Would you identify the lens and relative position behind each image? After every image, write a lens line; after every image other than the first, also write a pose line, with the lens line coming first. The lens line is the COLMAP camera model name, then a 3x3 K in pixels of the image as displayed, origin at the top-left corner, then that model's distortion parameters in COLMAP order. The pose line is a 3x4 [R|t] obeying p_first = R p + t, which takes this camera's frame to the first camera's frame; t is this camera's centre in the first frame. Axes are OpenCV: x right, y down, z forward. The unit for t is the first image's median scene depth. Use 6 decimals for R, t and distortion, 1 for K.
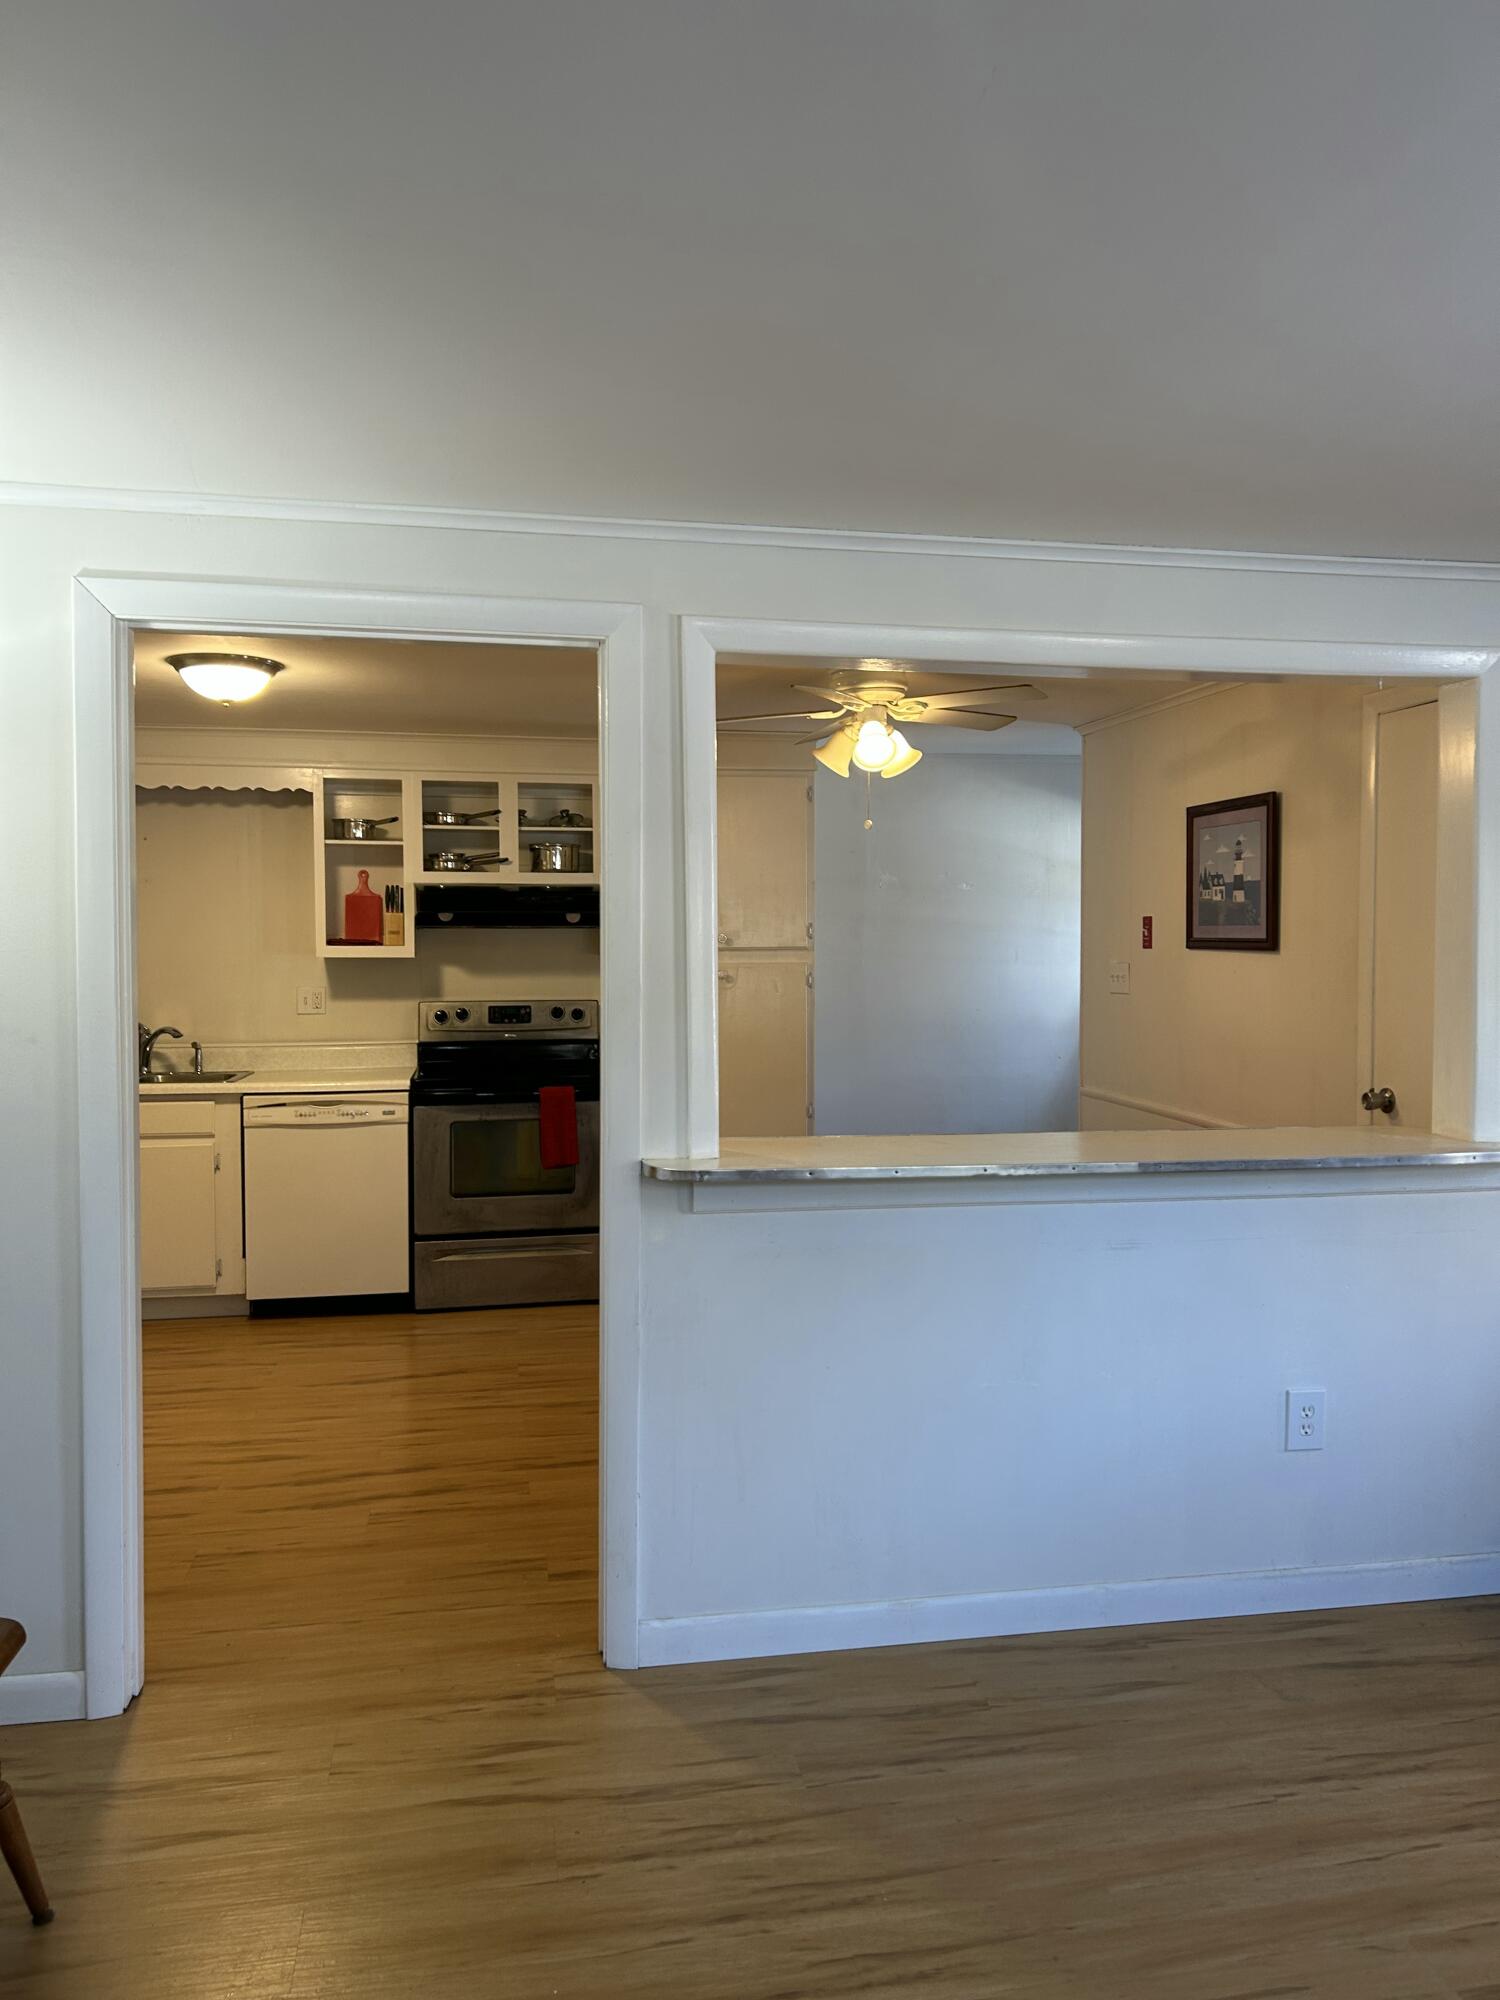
lens RADIAL K [[1521.9, 0, 750.0], [0, 1521.9, 1000.0], [0, 0, 1]] dist [0.142928, -0.213890]
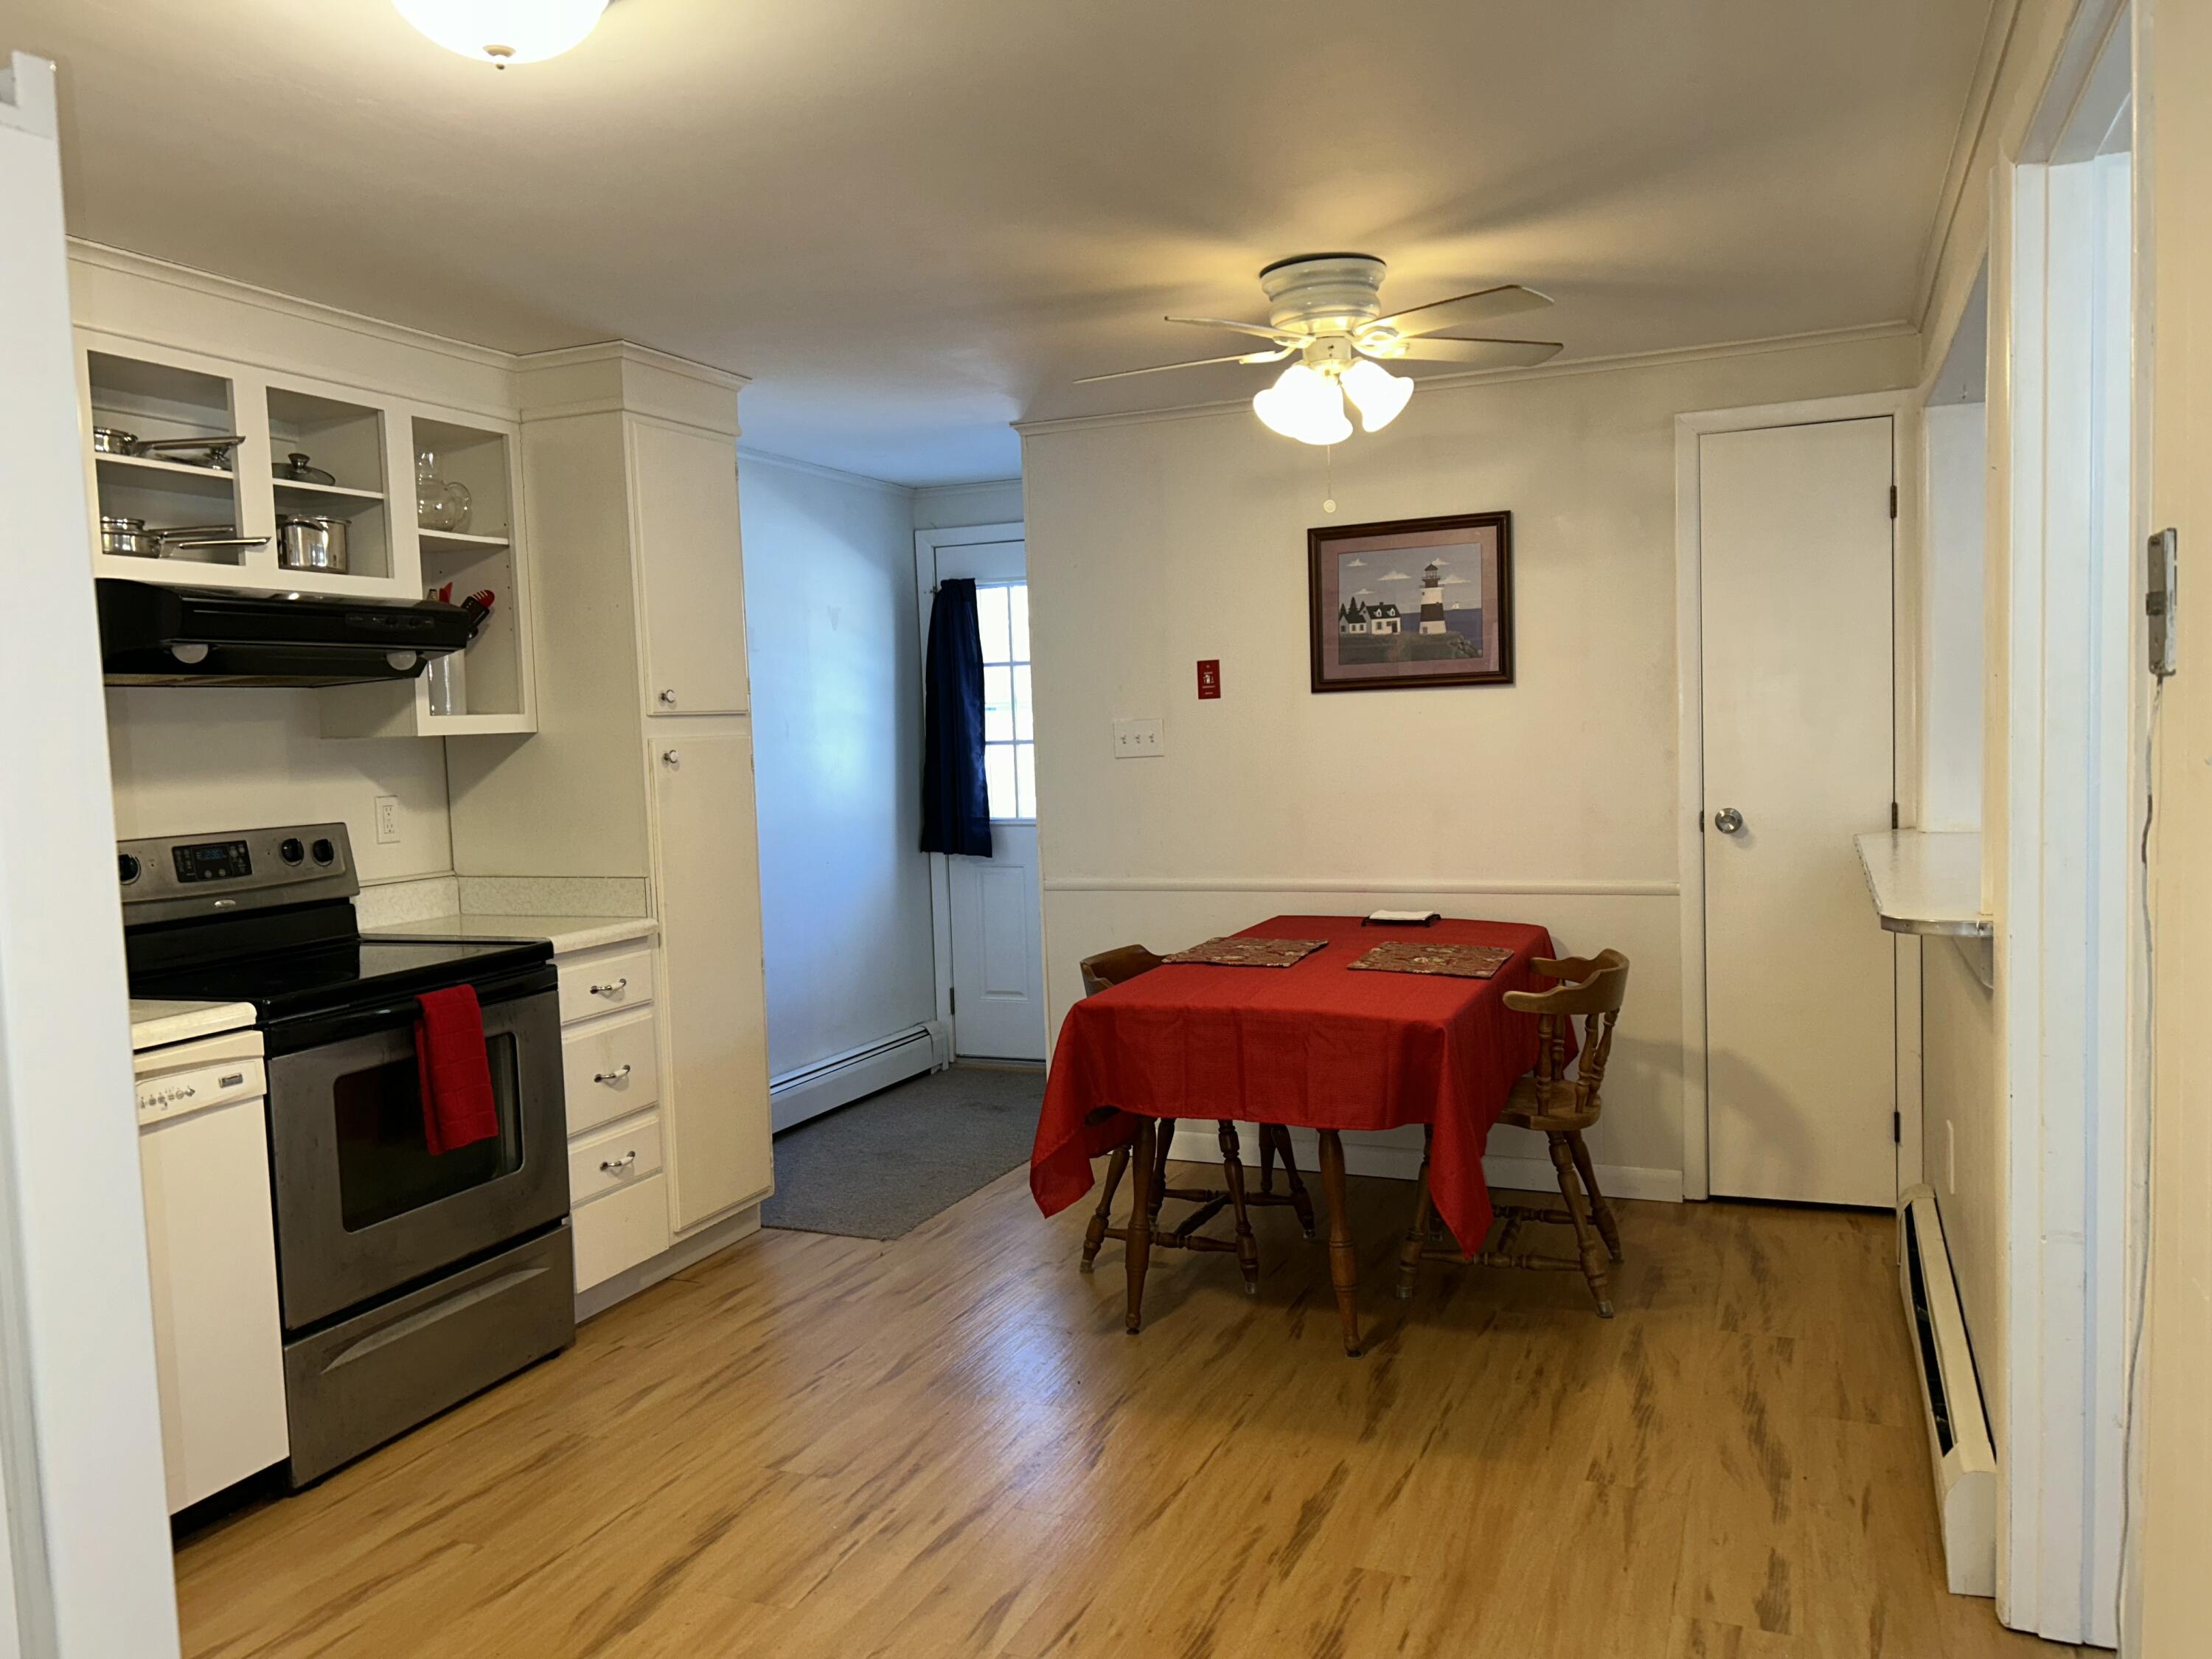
lens RADIAL K [[1683.2, 0, 1096.2], [0, 1683.2, 843.9], [0, 0, 1]] dist [0.142928, -0.213890]
pose [[0.541133, -0.076406, 0.837459, -0.514911], [0.074790, 0.996290, 0.042572, 0.001826], [-0.837605, 0.039596, 0.544840, 0.509270]]
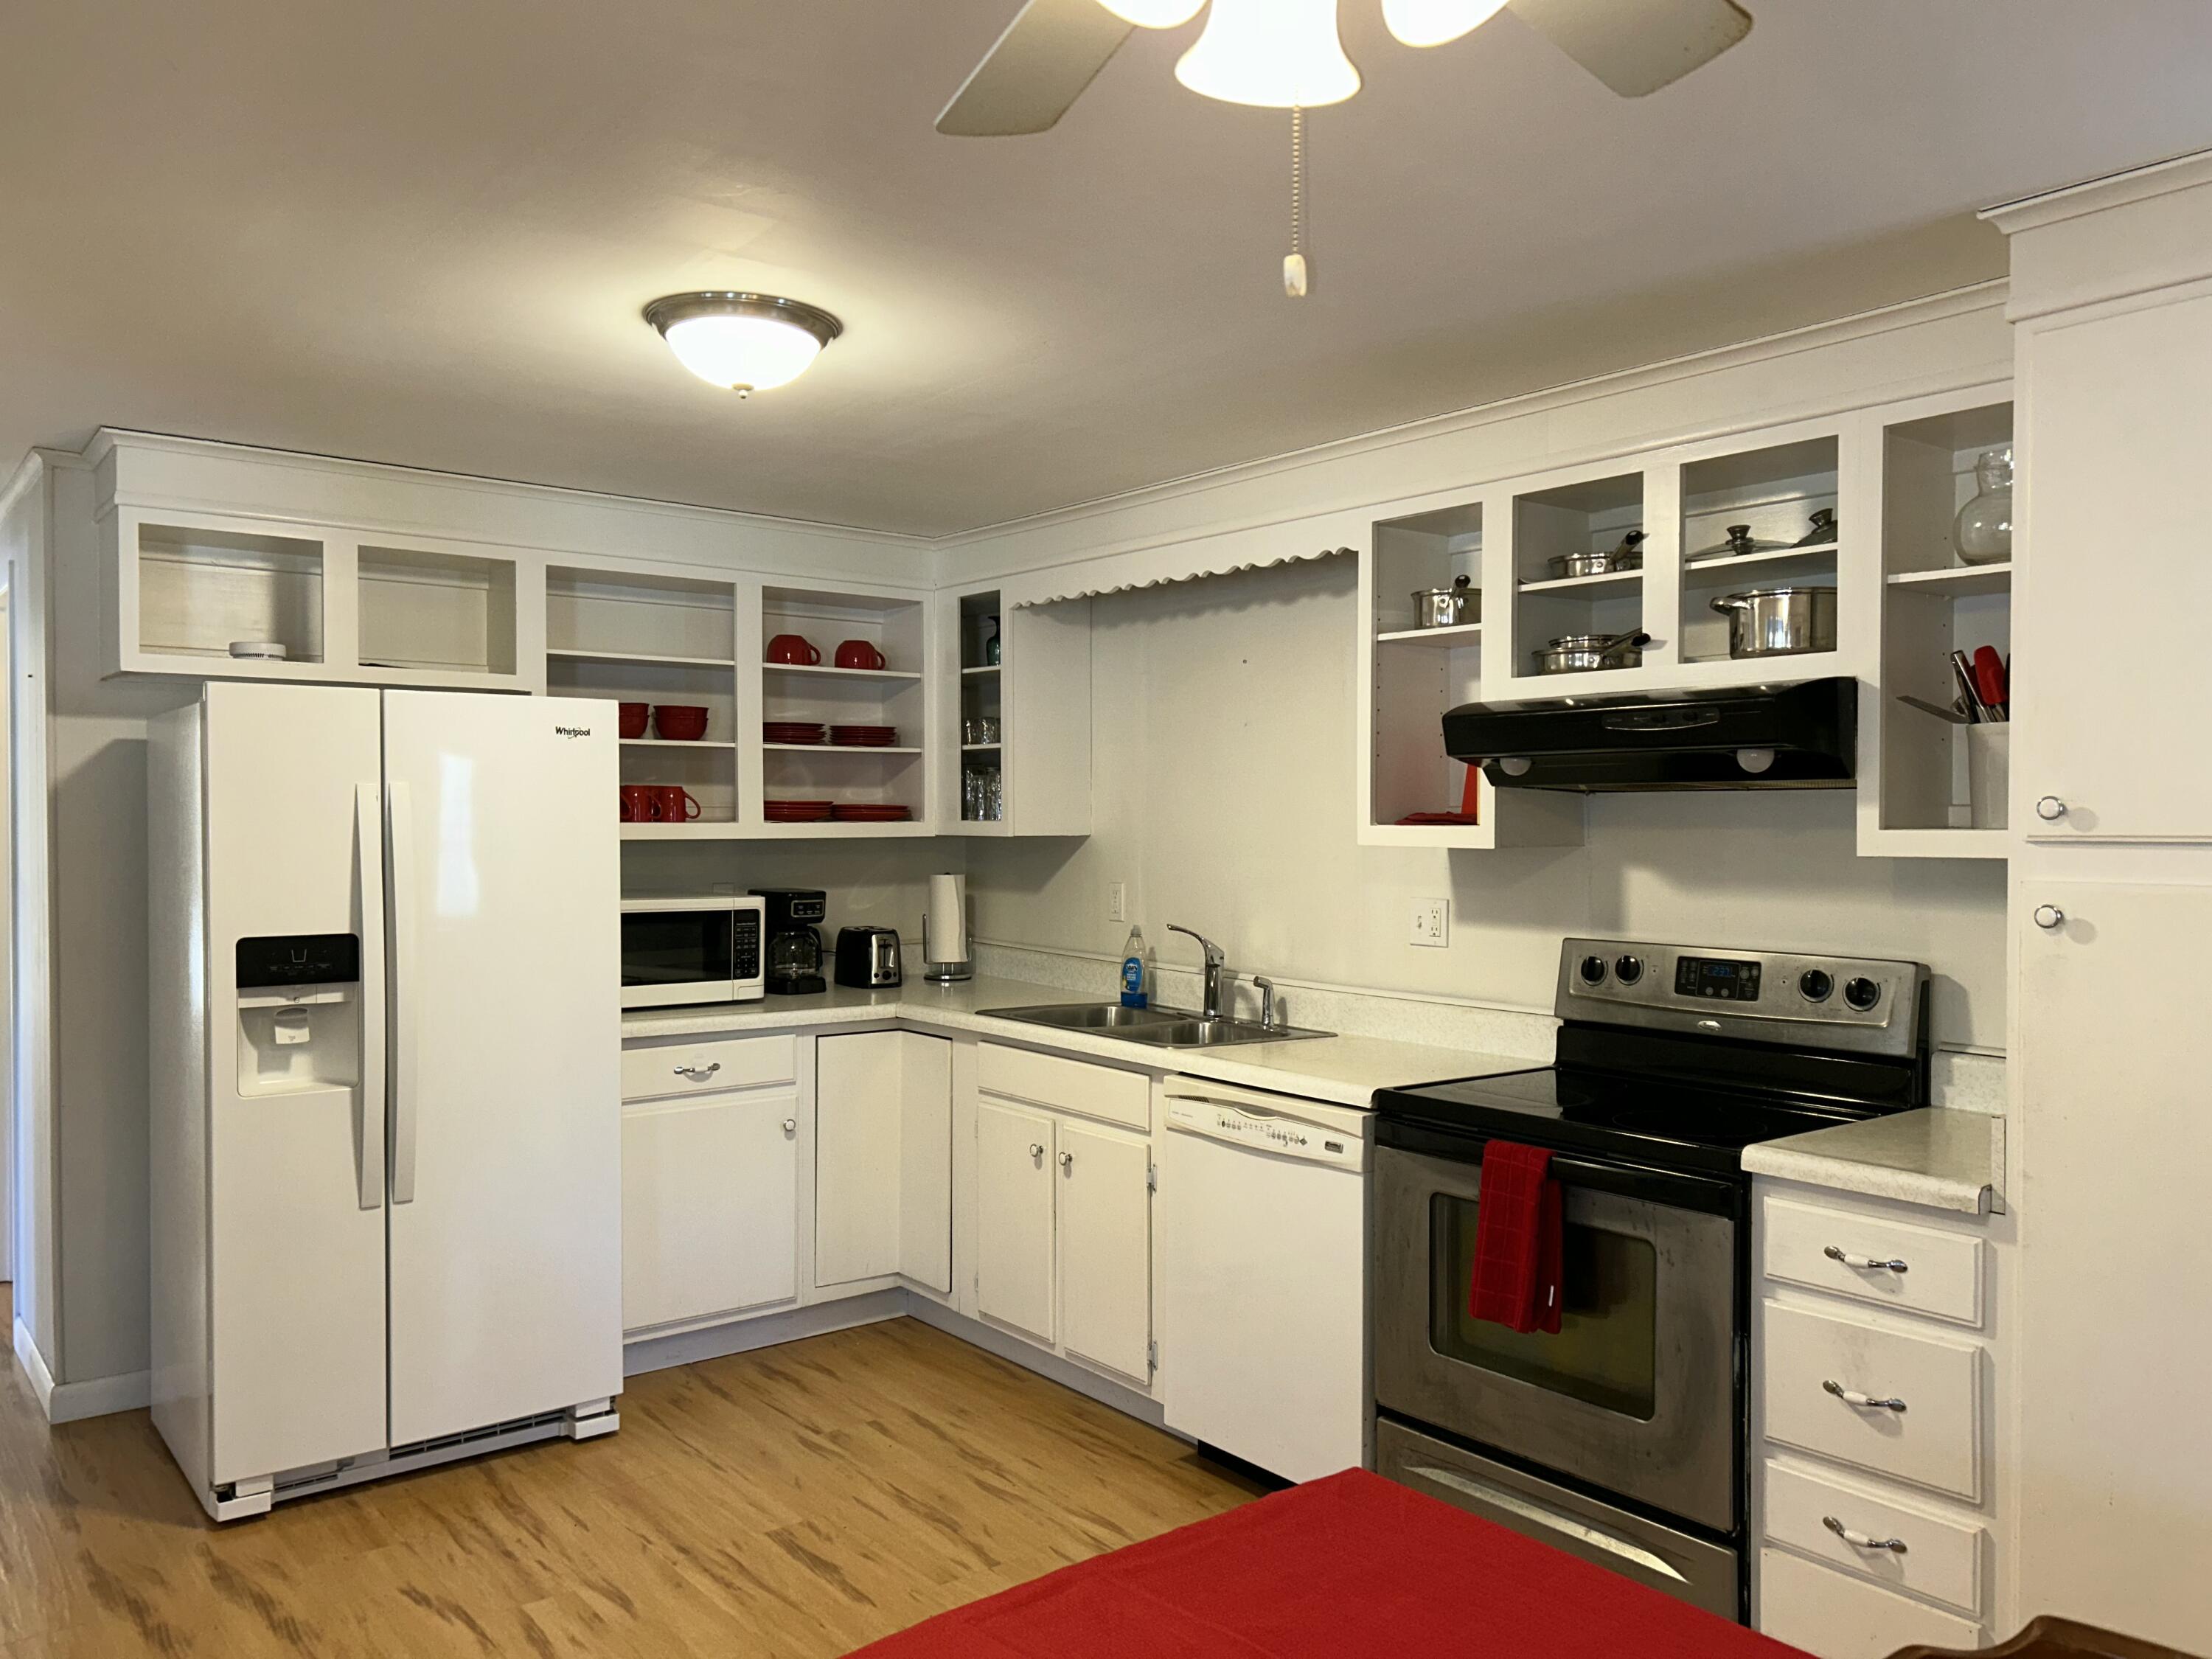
lens RADIAL K [[1683.2, 0, 1096.2], [0, 1683.2, 843.9], [0, 0, 1]] dist [0.142928, -0.213890]
pose [[0.464695, 0.017590, -0.885296, 0.229276], [-0.046201, 0.998922, -0.004403, -0.021884], [0.884265, 0.042948, 0.465007, 0.659708]]
